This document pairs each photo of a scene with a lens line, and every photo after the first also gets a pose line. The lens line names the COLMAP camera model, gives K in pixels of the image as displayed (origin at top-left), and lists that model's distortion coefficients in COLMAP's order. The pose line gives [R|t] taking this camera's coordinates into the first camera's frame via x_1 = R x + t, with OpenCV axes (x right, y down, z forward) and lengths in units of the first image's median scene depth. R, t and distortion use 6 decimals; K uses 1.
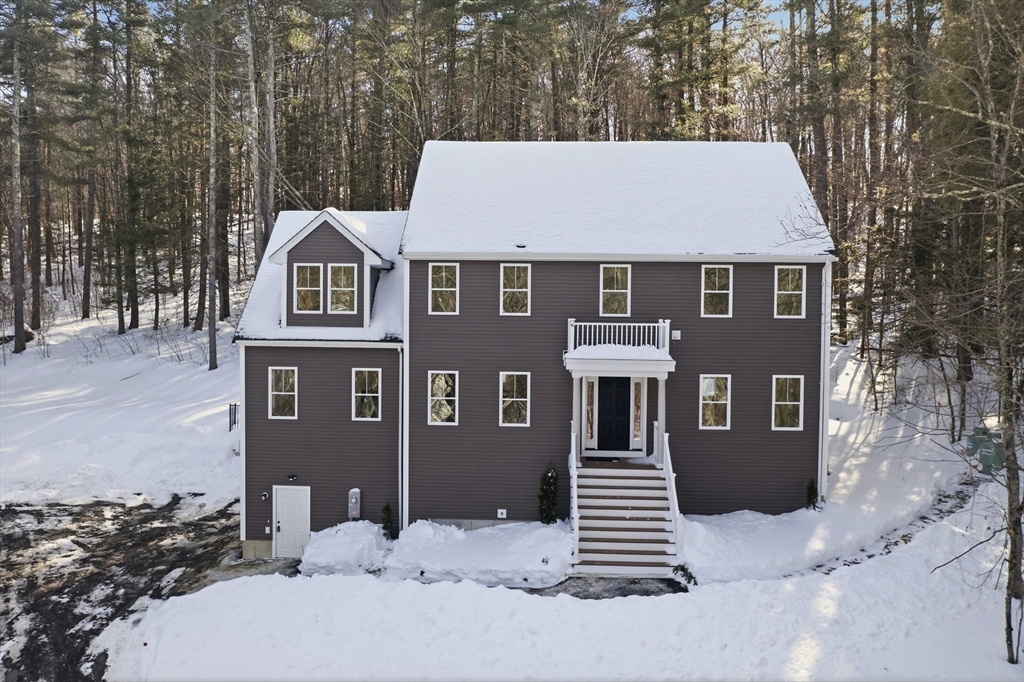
lens RADIAL K [[818.7, 0, 513.8], [0, 818.7, 344.1], [0, 0, 1]] dist [-0.004147, 0.001821]
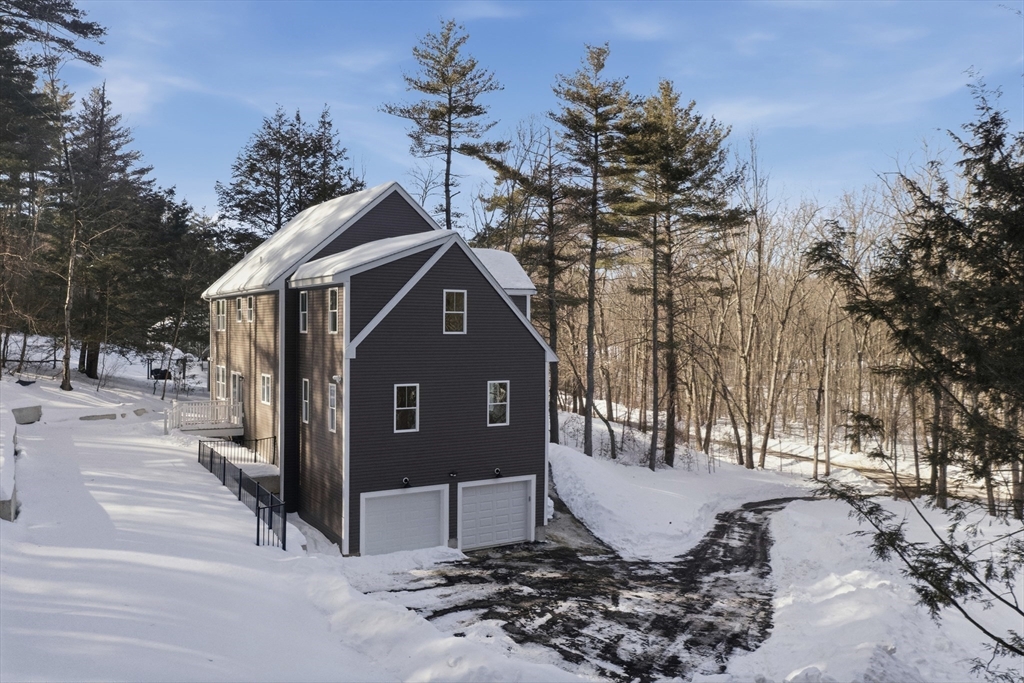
lens RADIAL K [[818.7, 0, 512.8], [0, 818.7, 338.6], [0, 0, 1]] dist [-0.004147, 0.001821]
pose [[-0.565000, -0.020890, 0.824826, -1.308766], [0.024886, 0.998793, 0.042343, -0.084260], [-0.824715, 0.044450, -0.563799, 1.734336]]
